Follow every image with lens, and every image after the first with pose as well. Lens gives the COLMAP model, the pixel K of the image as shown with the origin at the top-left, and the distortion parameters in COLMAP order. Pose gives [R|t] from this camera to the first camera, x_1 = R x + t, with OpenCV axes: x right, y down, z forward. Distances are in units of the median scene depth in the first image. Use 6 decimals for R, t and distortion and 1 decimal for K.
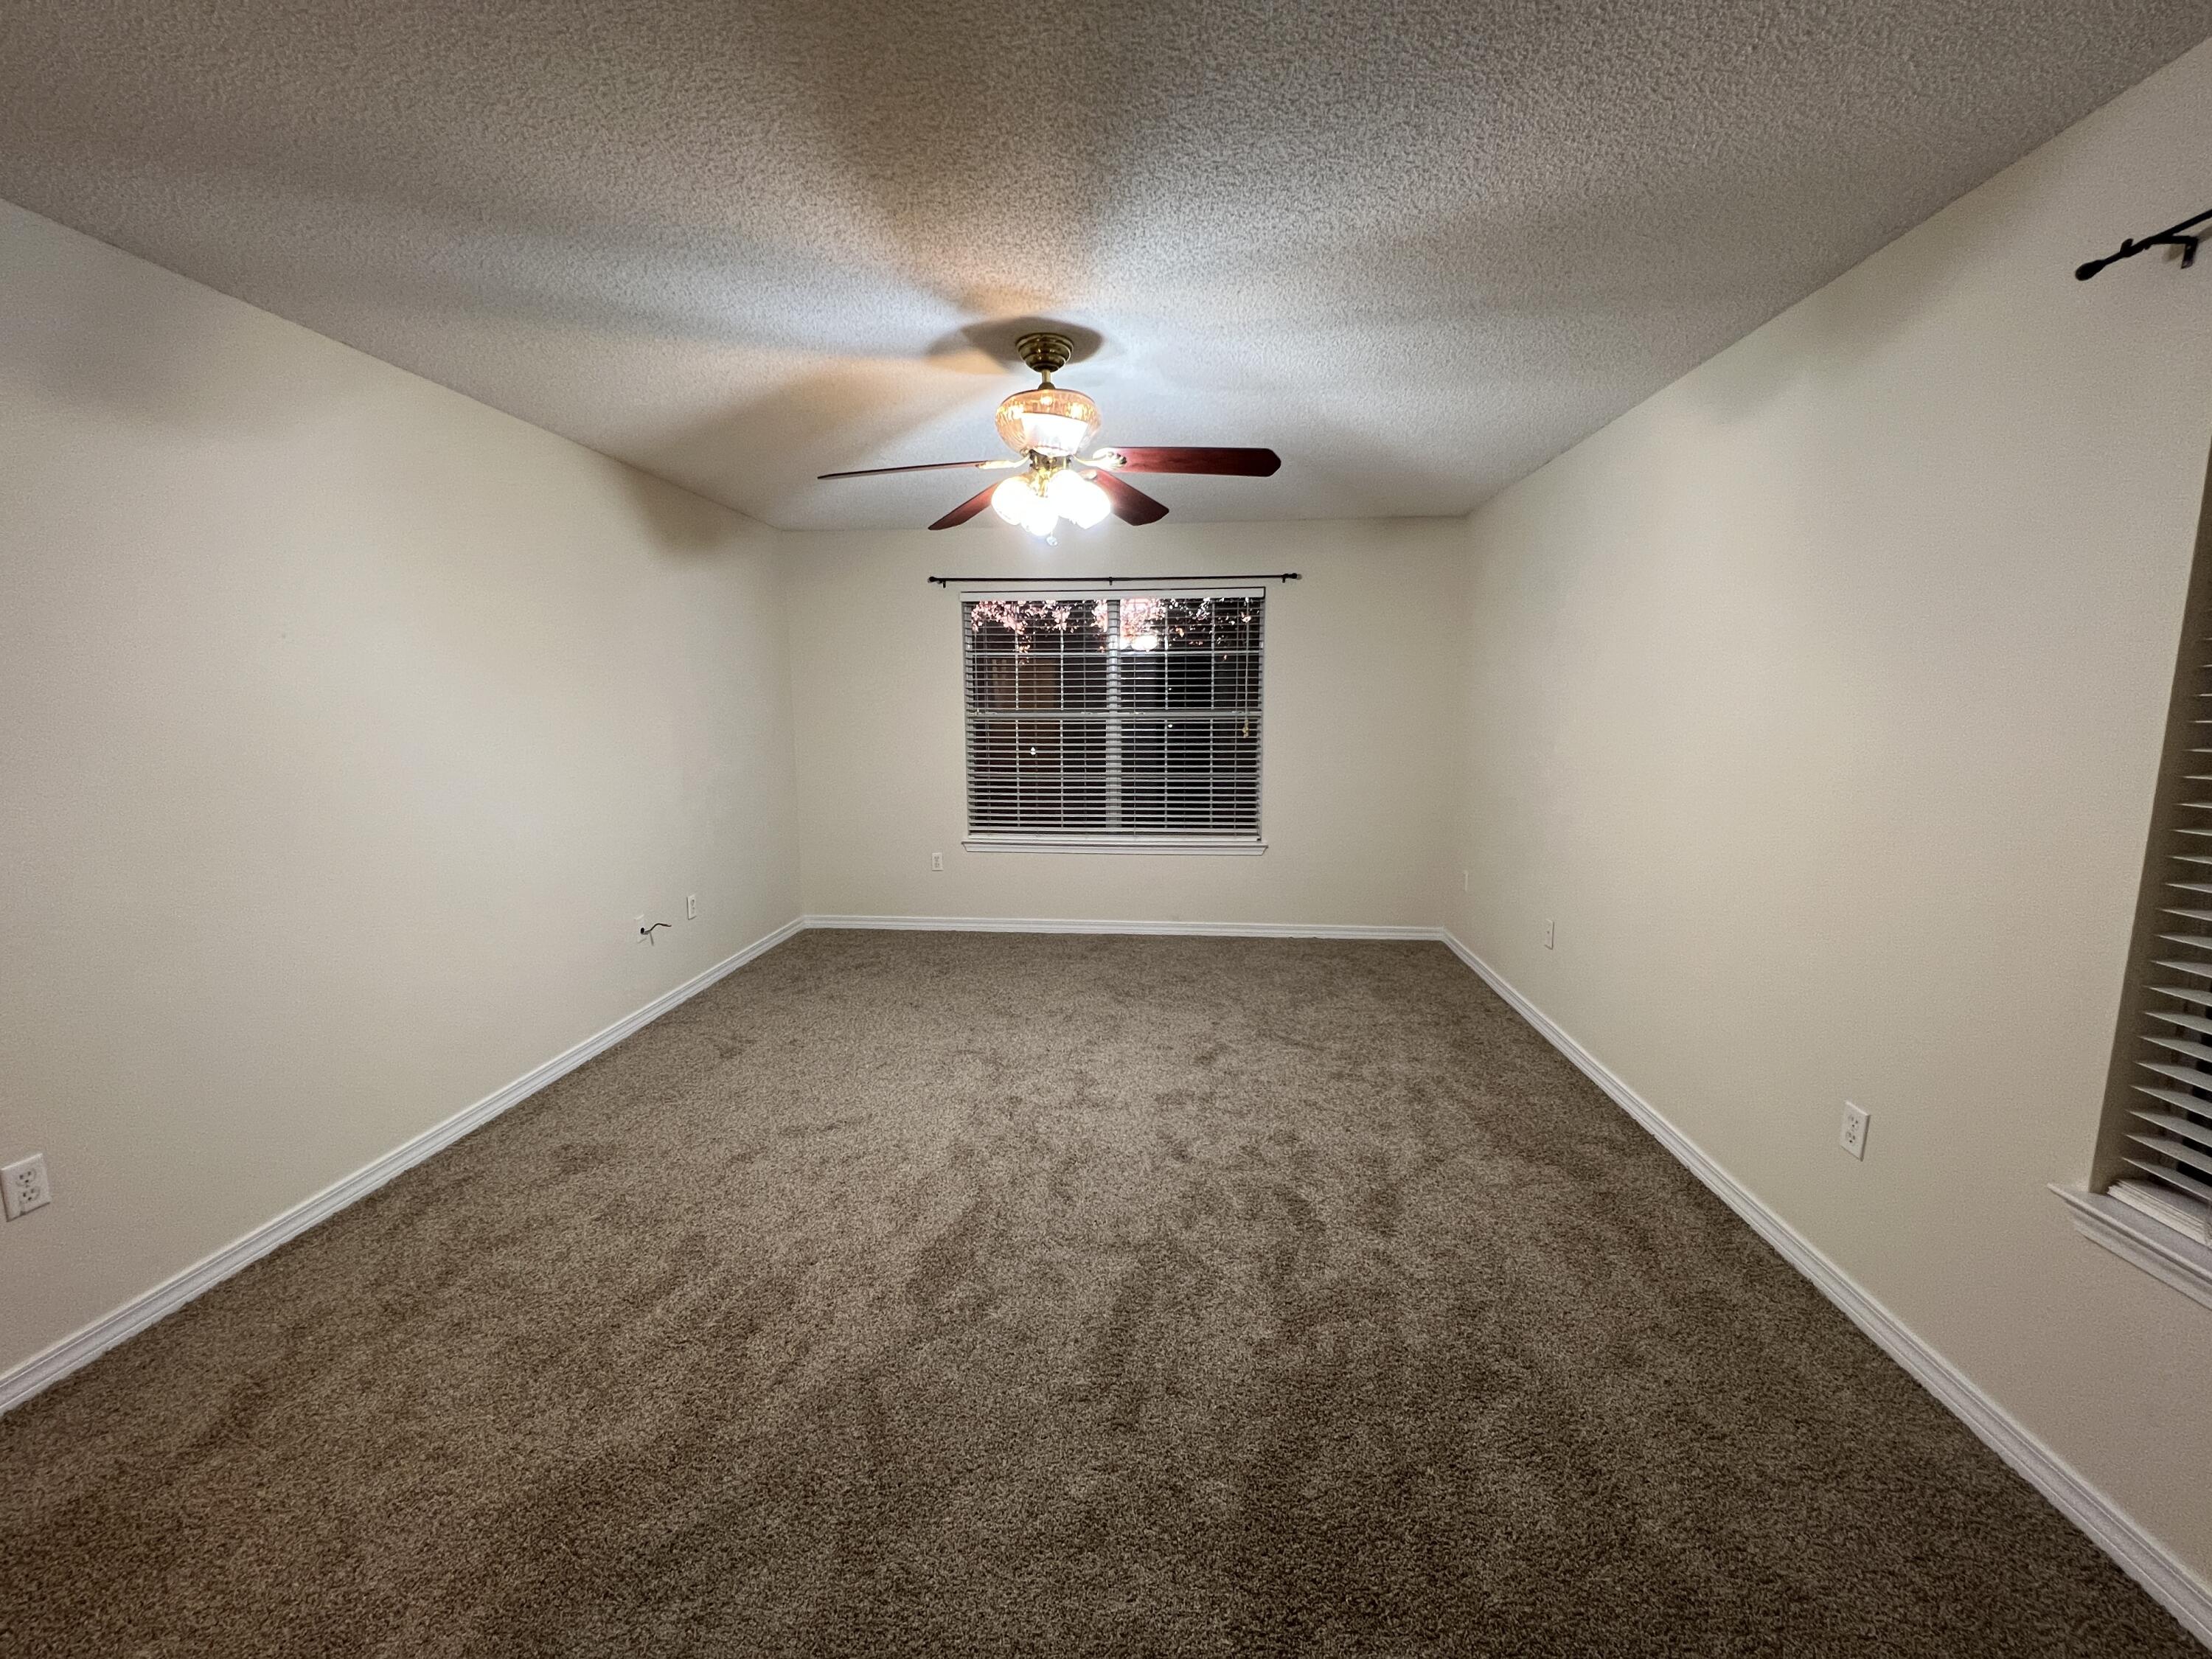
lens RADIAL K [[887.8, 0, 1106.7], [0, 887.8, 814.4], [0, 0, 1]] dist [-0.000264, -0.001273]
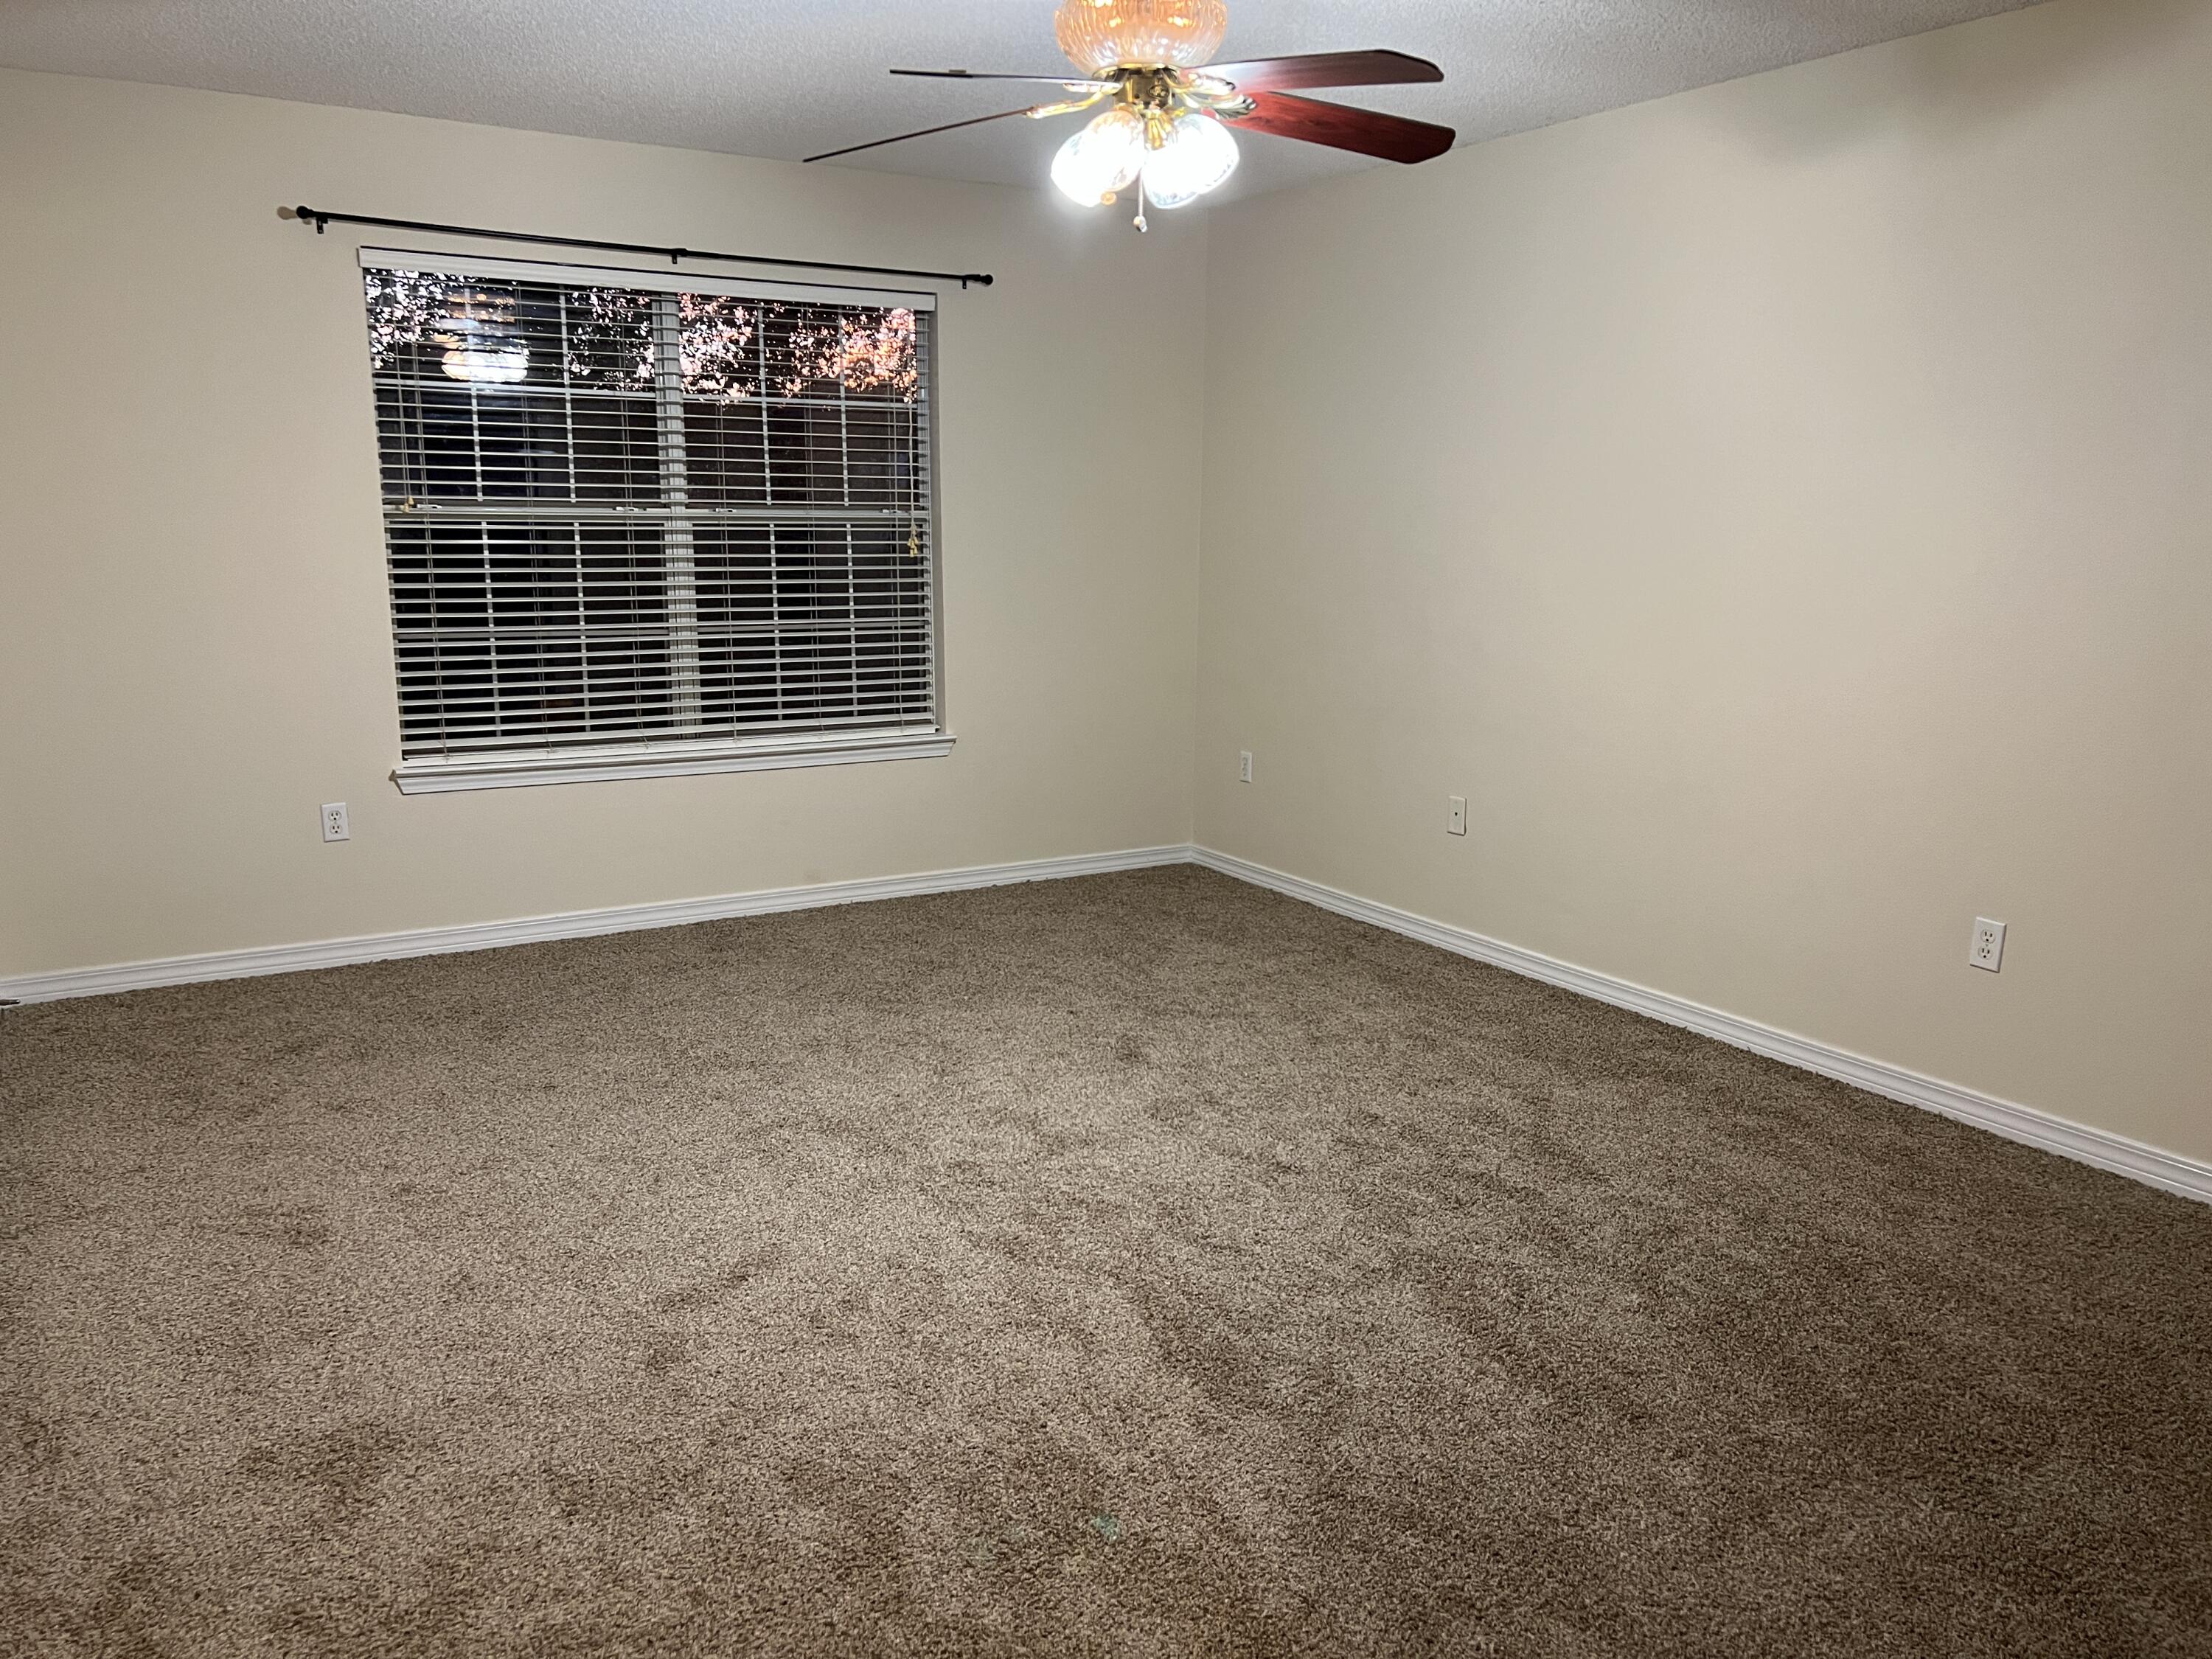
lens RADIAL K [[1630.2, 0, 1164.4], [0, 1630.2, 830.4], [0, 0, 1]] dist [0.028390, -0.018481]
pose [[0.804440, -0.104157, 0.584831, -0.352550], [0.058630, 0.993623, 0.096314, -0.000403], [-0.591133, -0.043190, 0.805417, 0.027668]]
